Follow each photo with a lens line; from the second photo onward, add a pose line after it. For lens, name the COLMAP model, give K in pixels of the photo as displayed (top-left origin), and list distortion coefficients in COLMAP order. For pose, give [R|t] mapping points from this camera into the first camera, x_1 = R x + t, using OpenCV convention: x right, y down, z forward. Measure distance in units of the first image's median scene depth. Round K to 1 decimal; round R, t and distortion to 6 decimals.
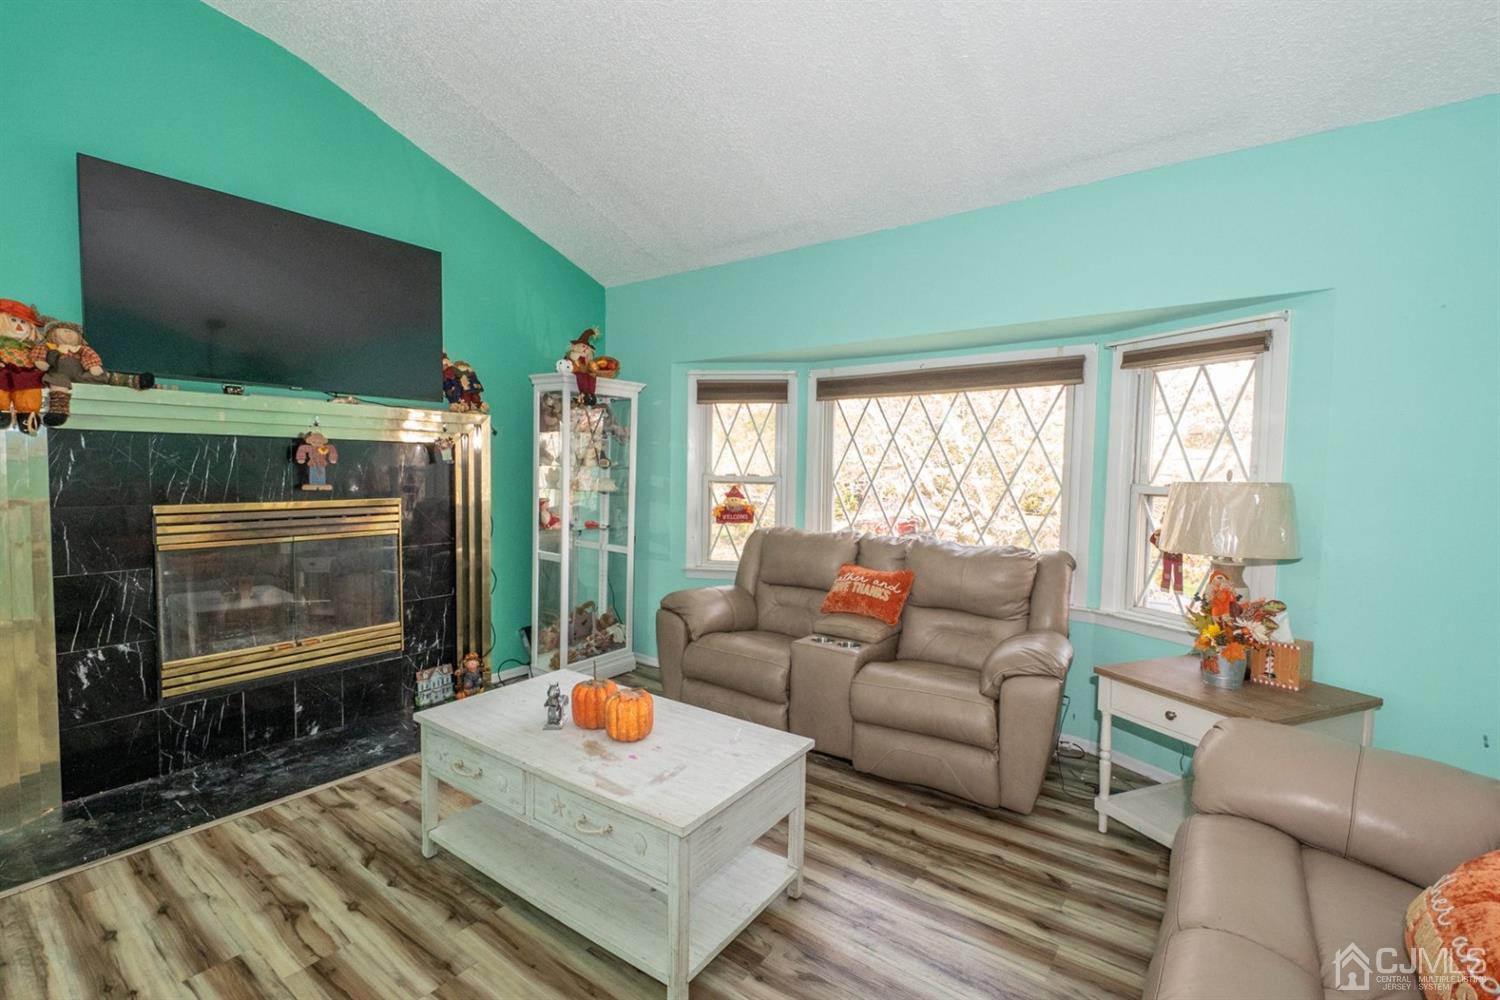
lens RADIAL K [[649.7, 0, 750.2], [0, 649.7, 503.4], [0, 0, 1]] dist [-0.001504, -0.003208]
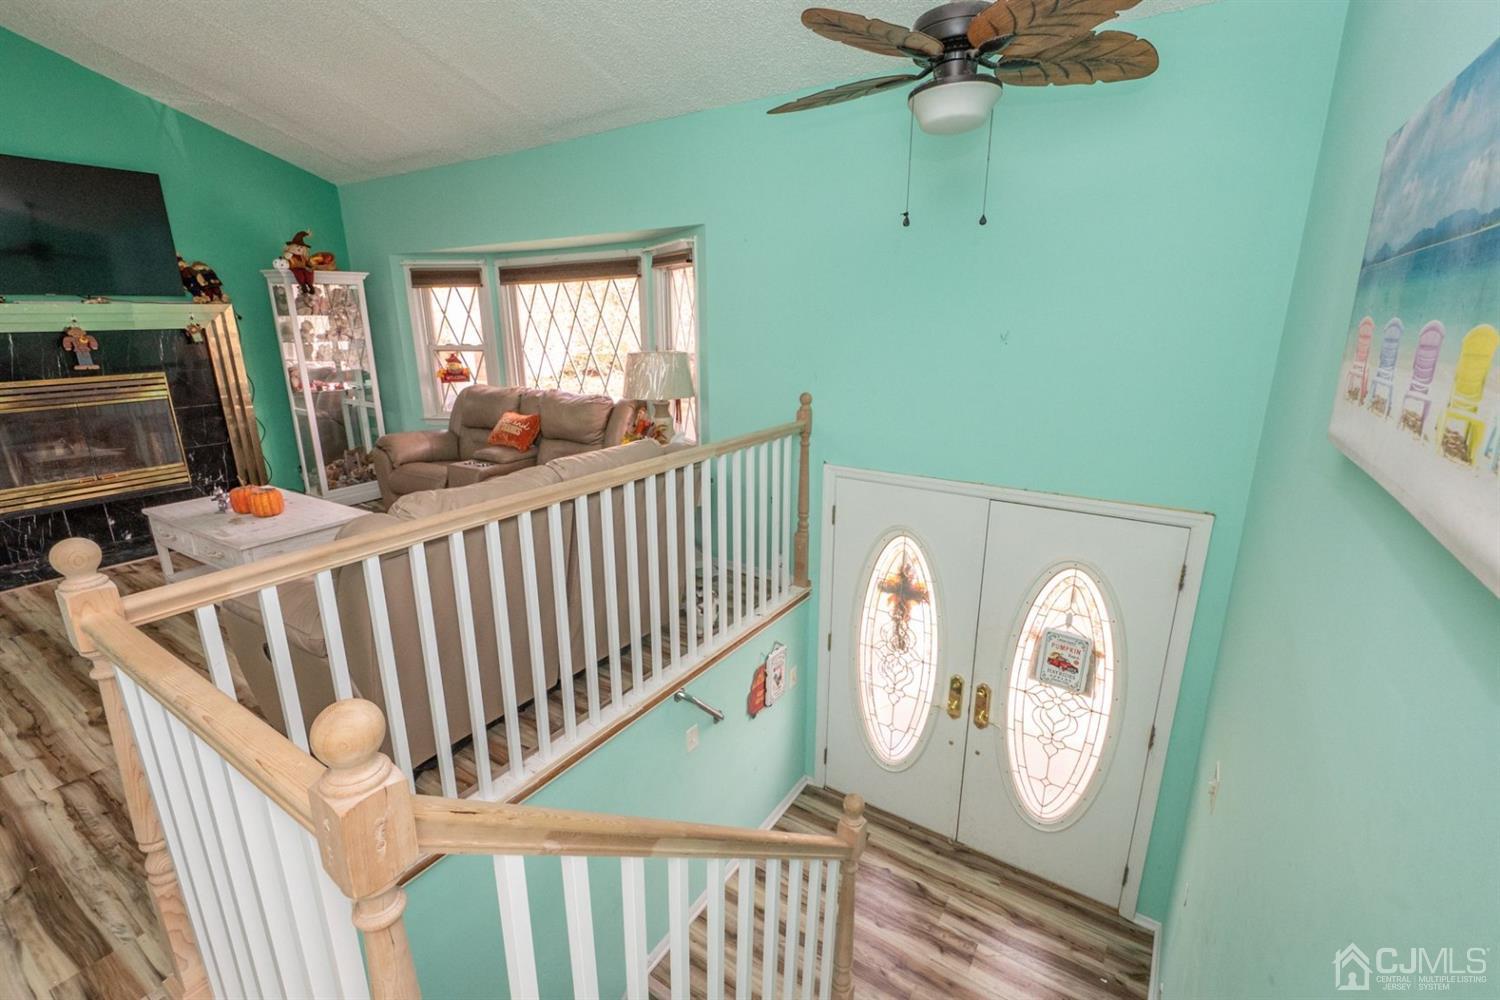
lens RADIAL K [[649.7, 0, 750.8], [0, 649.7, 496.7], [0, 0, 1]] dist [-0.001504, -0.003208]
pose [[0.997982, -0.035134, 0.052894, 0.575529], [0.022693, 0.975309, 0.219675, -0.022317], [-0.059306, -0.218031, 0.974138, -0.423592]]
